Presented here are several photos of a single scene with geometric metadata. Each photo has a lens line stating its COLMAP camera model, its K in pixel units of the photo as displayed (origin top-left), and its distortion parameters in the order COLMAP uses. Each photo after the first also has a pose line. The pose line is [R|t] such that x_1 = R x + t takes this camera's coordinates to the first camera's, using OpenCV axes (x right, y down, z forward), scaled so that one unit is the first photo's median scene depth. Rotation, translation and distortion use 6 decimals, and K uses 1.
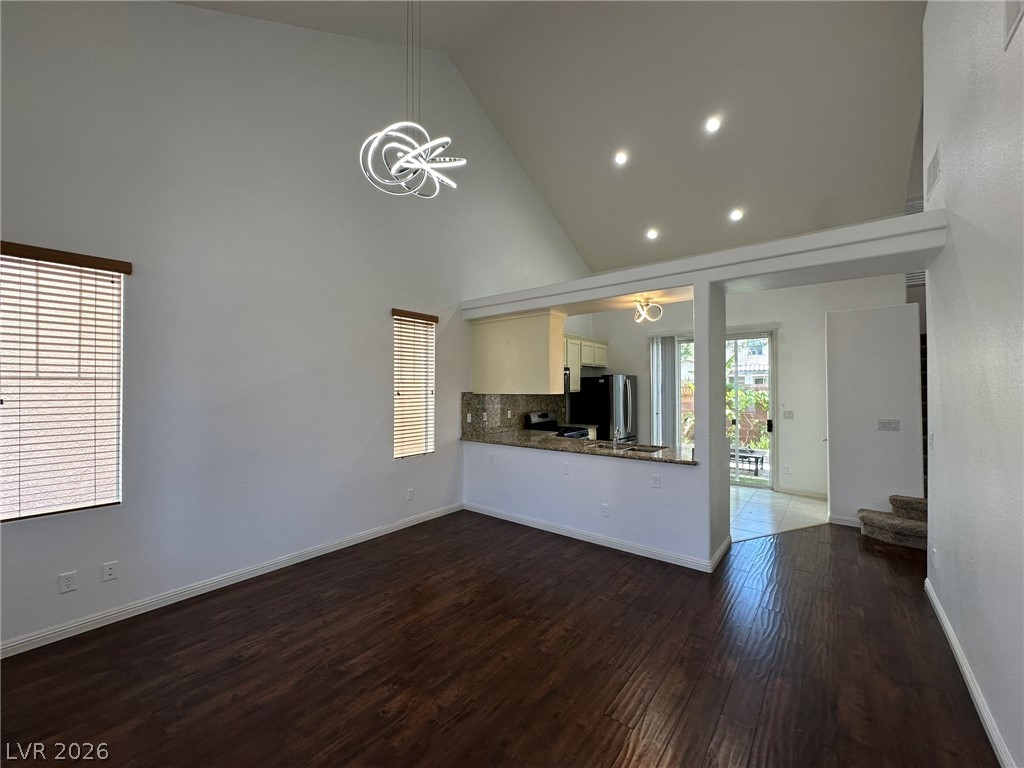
lens RADIAL K [[407.7, 0, 512.0], [0, 407.7, 384.0], [0, 0, 1]] dist [-0.001446, -0.000056]
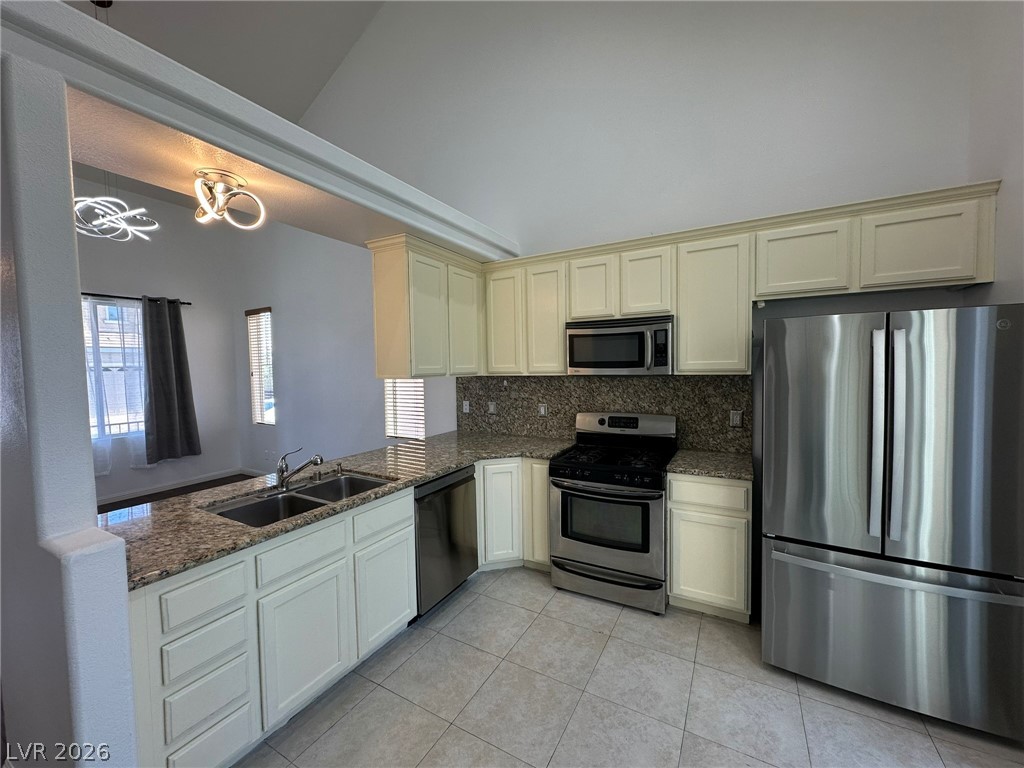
lens RADIAL K [[407.7, 0, 512.0], [0, 407.7, 384.0], [0, 0, 1]] dist [-0.001446, -0.000056]
pose [[0.163007, 0.043522, -0.985665, 0.661184], [0.024273, 0.998547, 0.048105, 0.006717], [0.986326, -0.031766, 0.161714, 0.975934]]
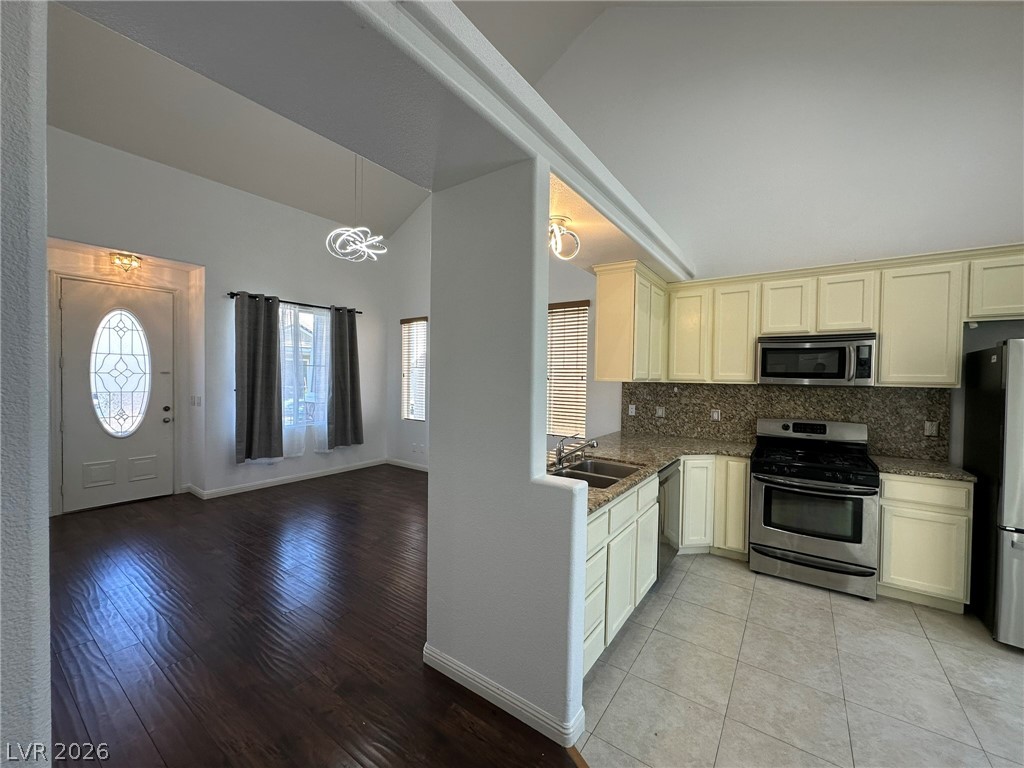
lens RADIAL K [[407.7, 0, 512.0], [0, 407.7, 384.0], [0, 0, 1]] dist [-0.001446, -0.000056]
pose [[0.060801, 0.021821, -0.997911, 0.728300], [-0.007491, 0.999743, 0.021404, 0.013455], [0.998122, 0.006174, 0.060949, 0.710280]]
